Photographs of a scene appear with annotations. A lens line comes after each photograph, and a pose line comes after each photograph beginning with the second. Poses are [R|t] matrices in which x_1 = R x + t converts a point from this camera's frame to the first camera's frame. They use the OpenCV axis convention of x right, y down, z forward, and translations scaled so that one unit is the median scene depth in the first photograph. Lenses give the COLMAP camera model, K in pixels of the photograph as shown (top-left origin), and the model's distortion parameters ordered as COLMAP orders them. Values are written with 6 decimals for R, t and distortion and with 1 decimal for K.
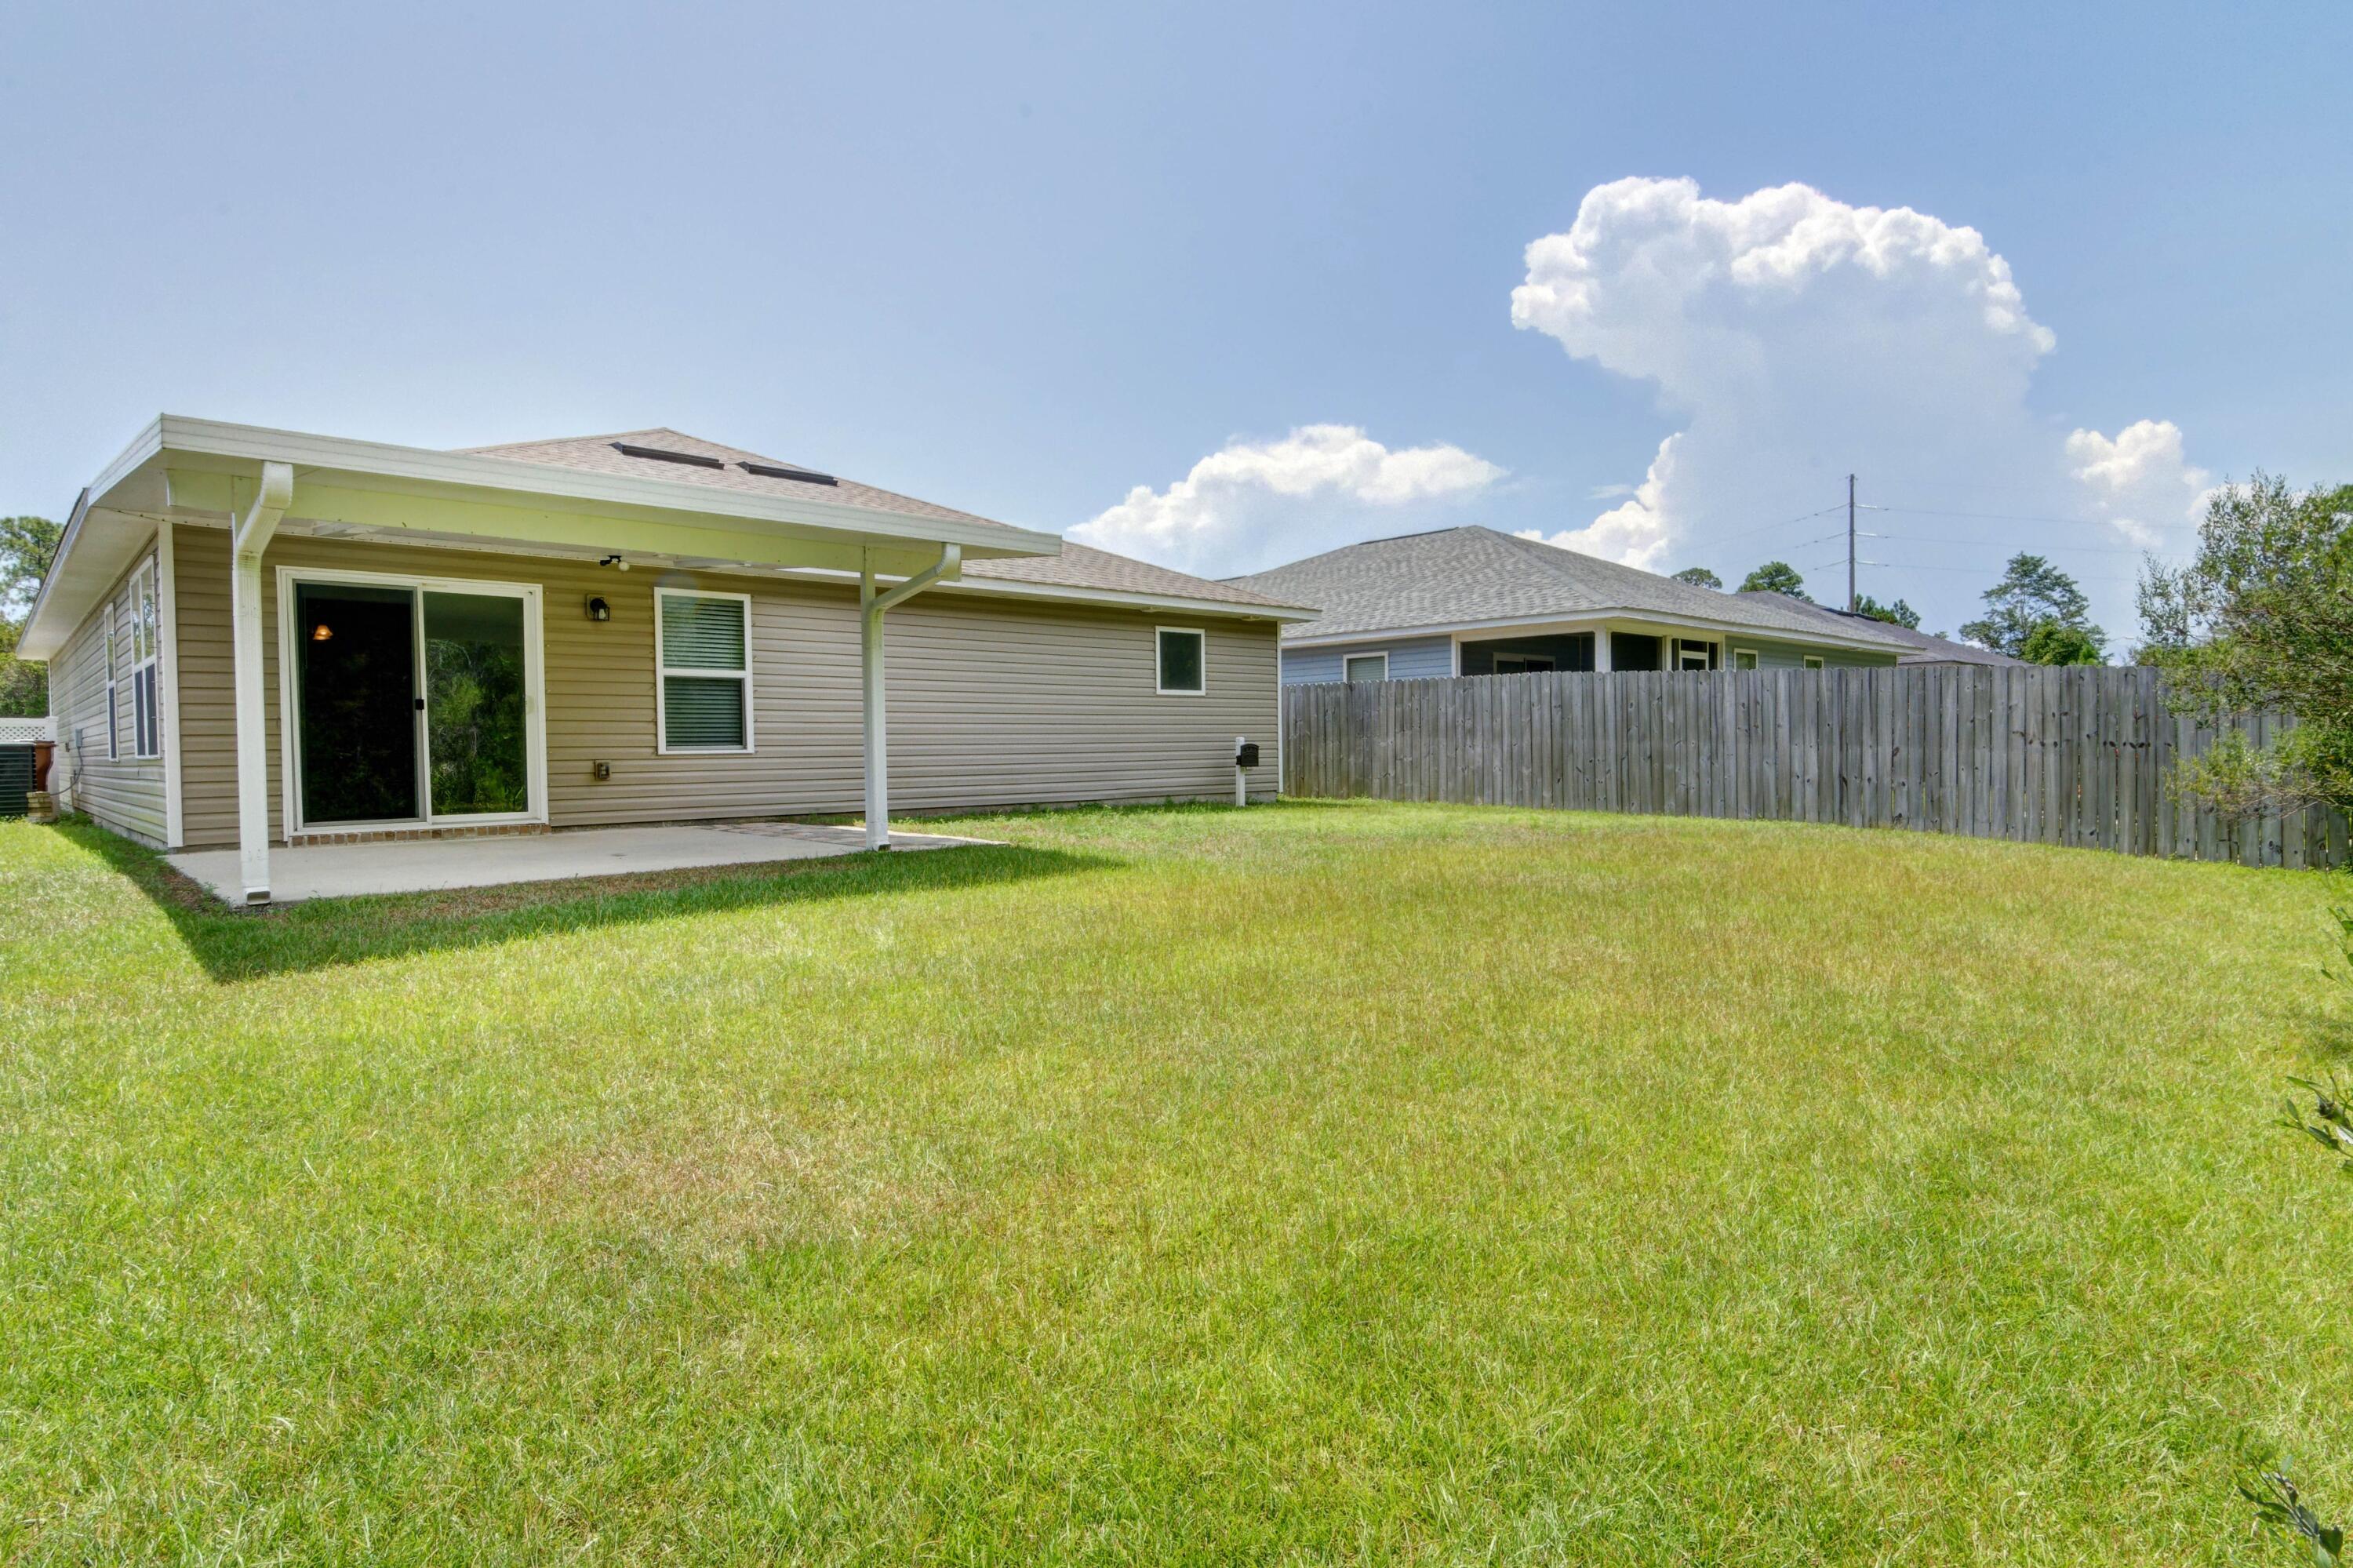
lens RADIAL K [[1275.9, 0, 1185.2], [0, 1275.9, 777.3], [0, 0, 1]] dist [0.001334, -0.000121]
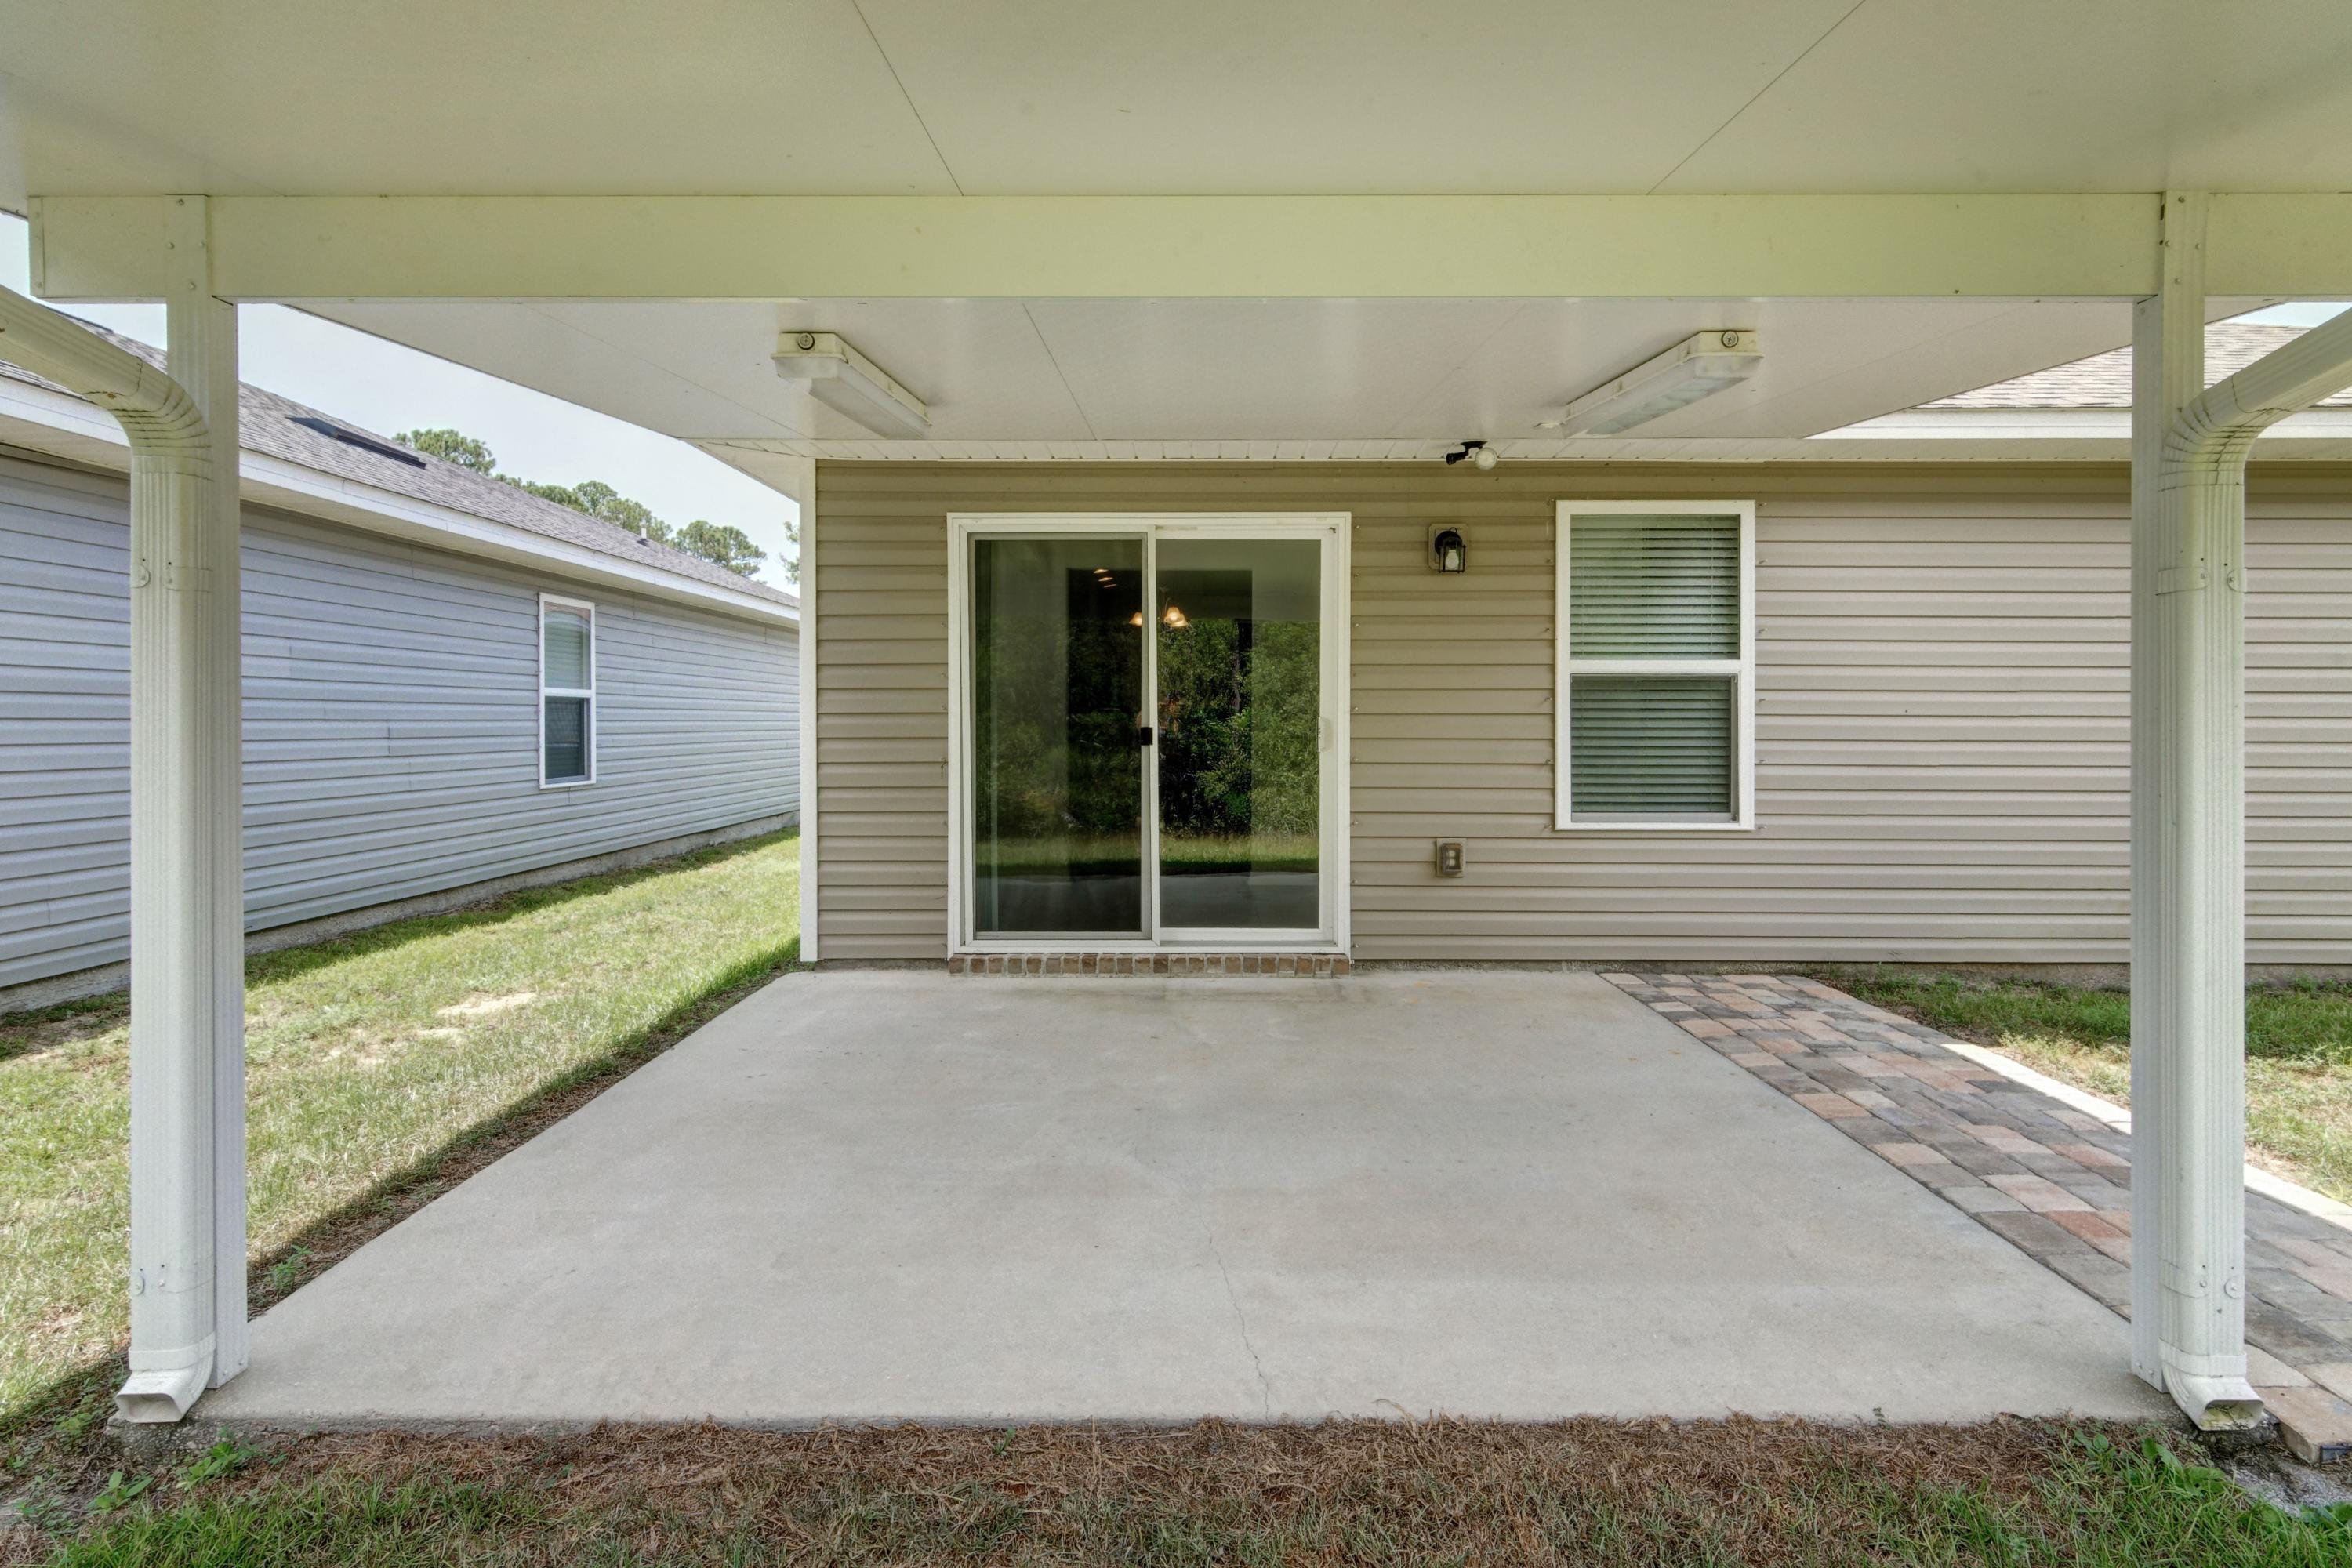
lens RADIAL K [[1275.3, 0, 1187.7], [0, 1275.3, 727.9], [0, 0, 1]] dist [0.001334, -0.000121]
pose [[0.706259, 0.015849, -0.707776, -0.140176], [-0.028121, 0.999588, -0.005677, -0.045663], [0.707395, 0.023913, 0.706414, 0.476865]]
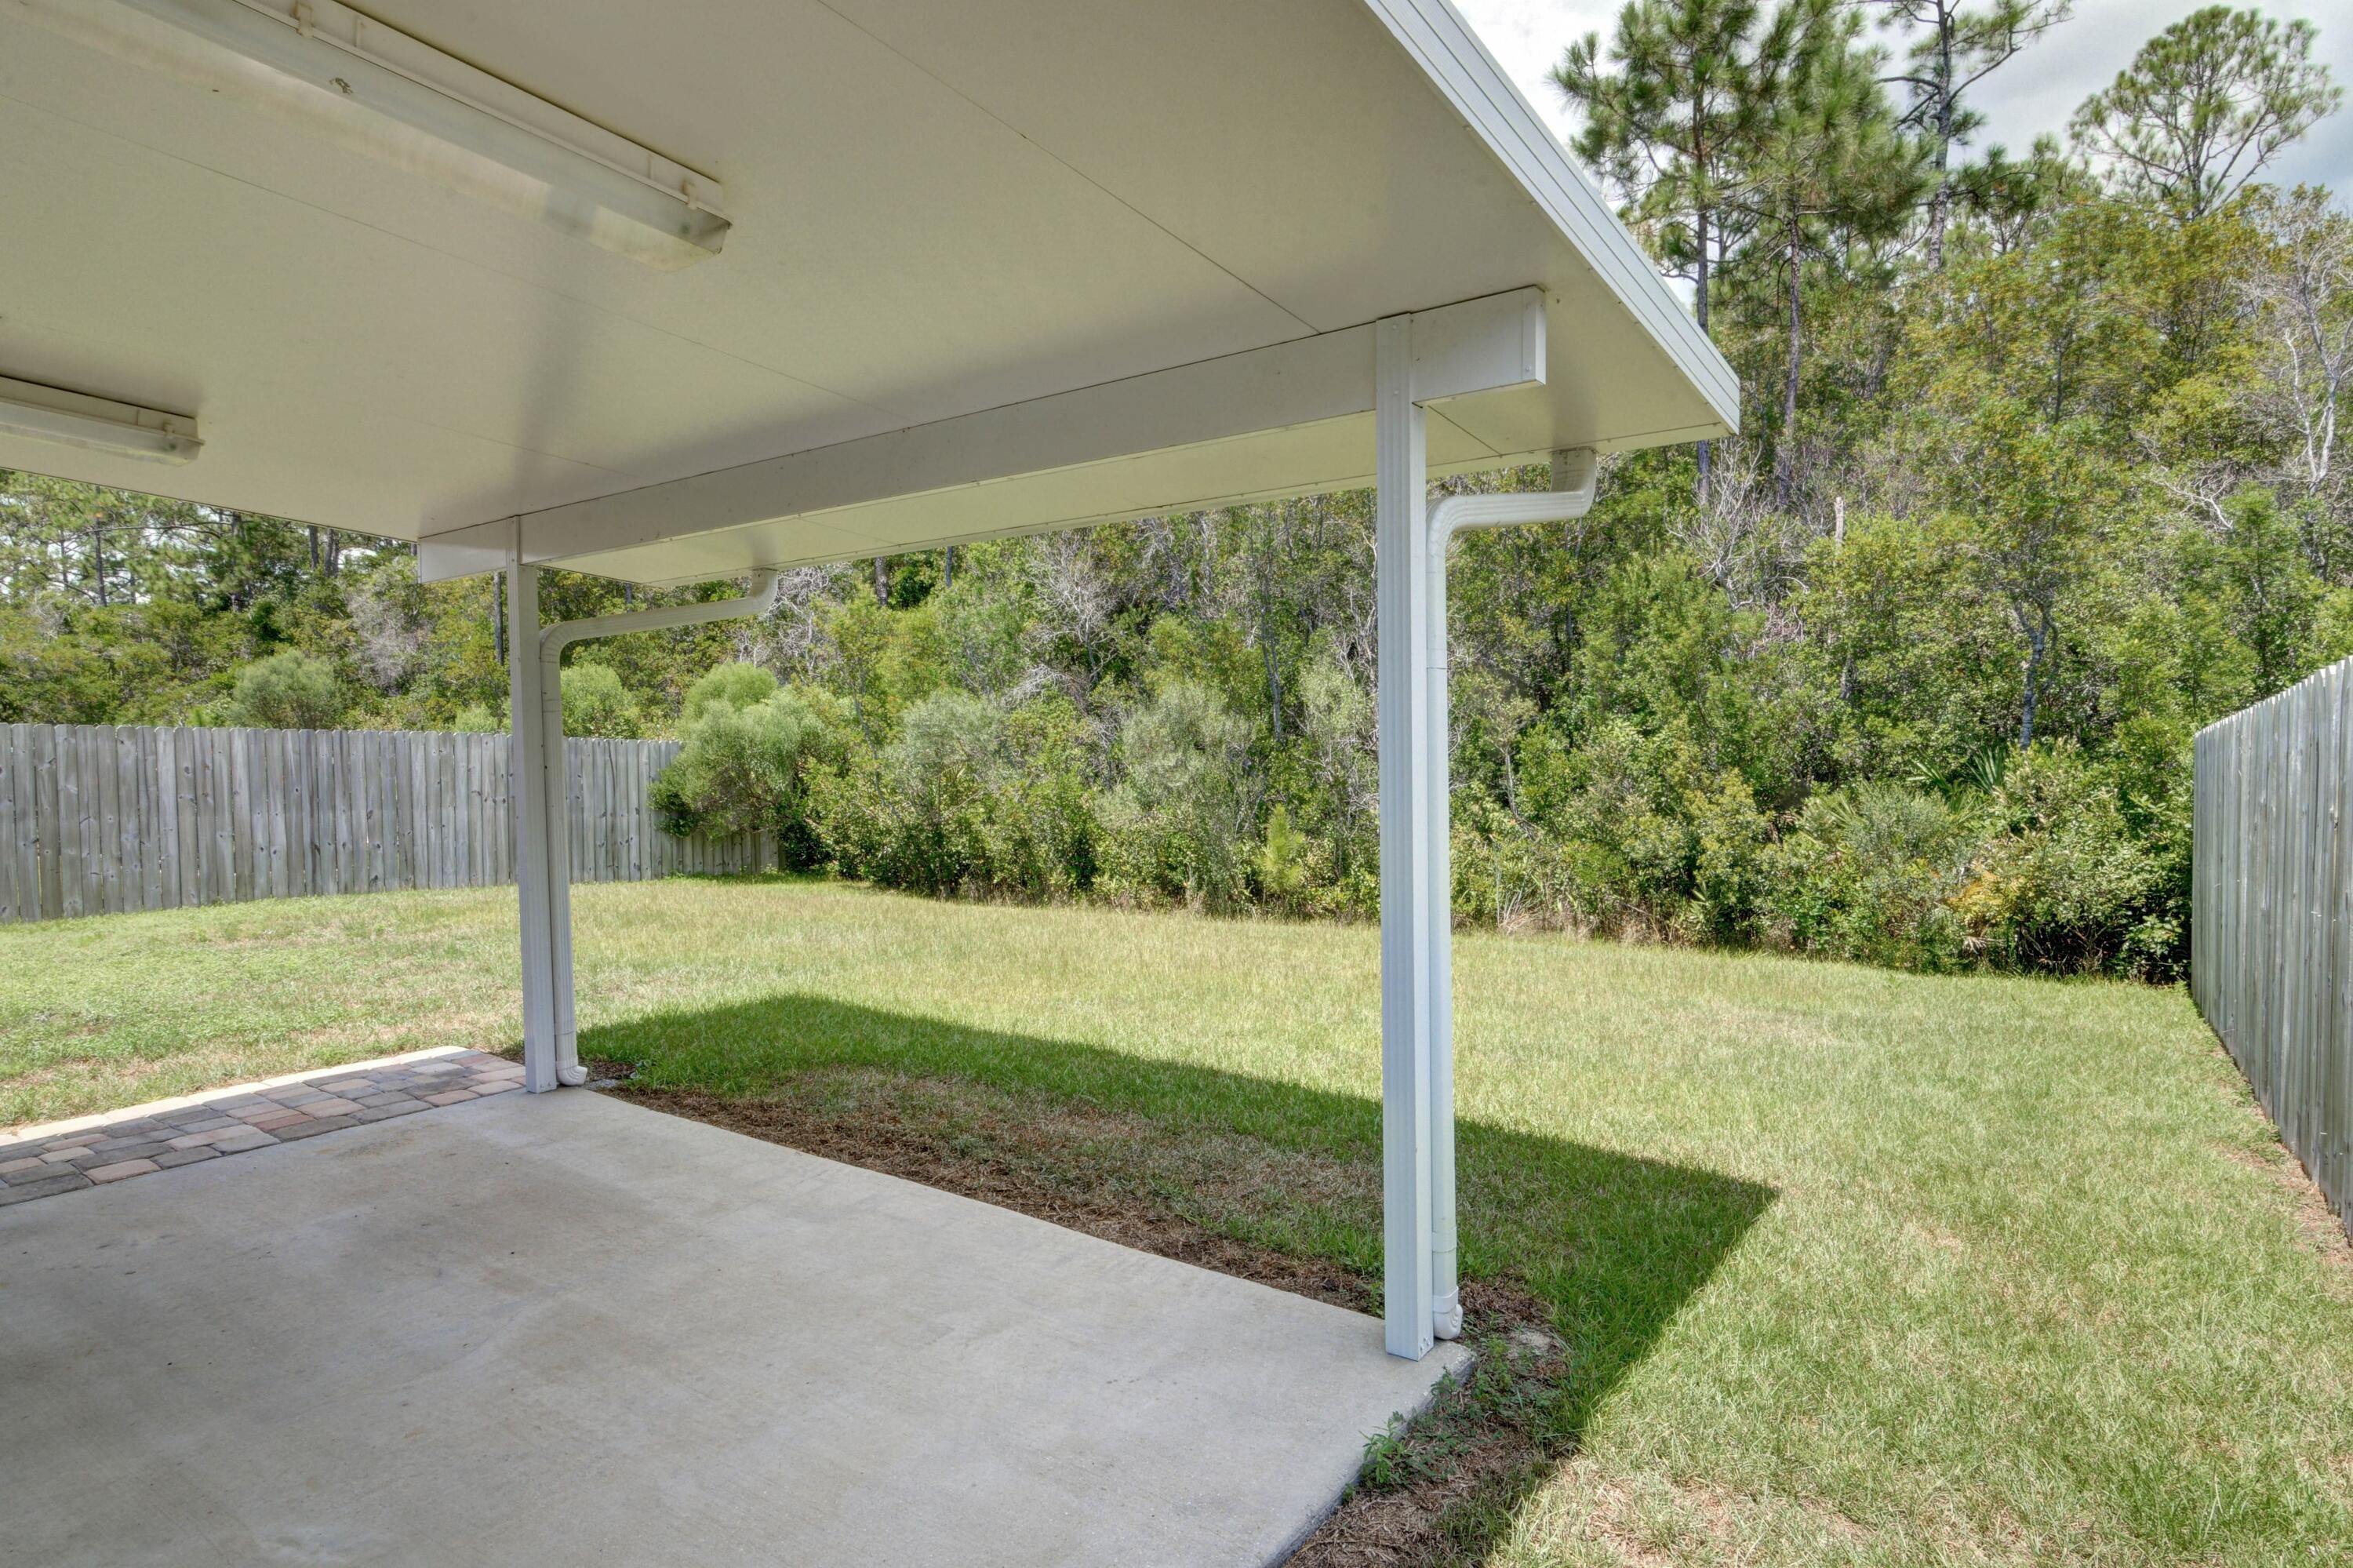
lens RADIAL K [[1275.9, 0, 1149.7], [0, 1275.9, 769.5], [0, 0, 1]] dist [0.001334, -0.000121]
pose [[-0.164894, -0.016721, 0.986170, -0.557575], [0.049222, 0.998471, 0.025160, -0.053072], [-0.985082, 0.052690, -0.163819, 0.579203]]
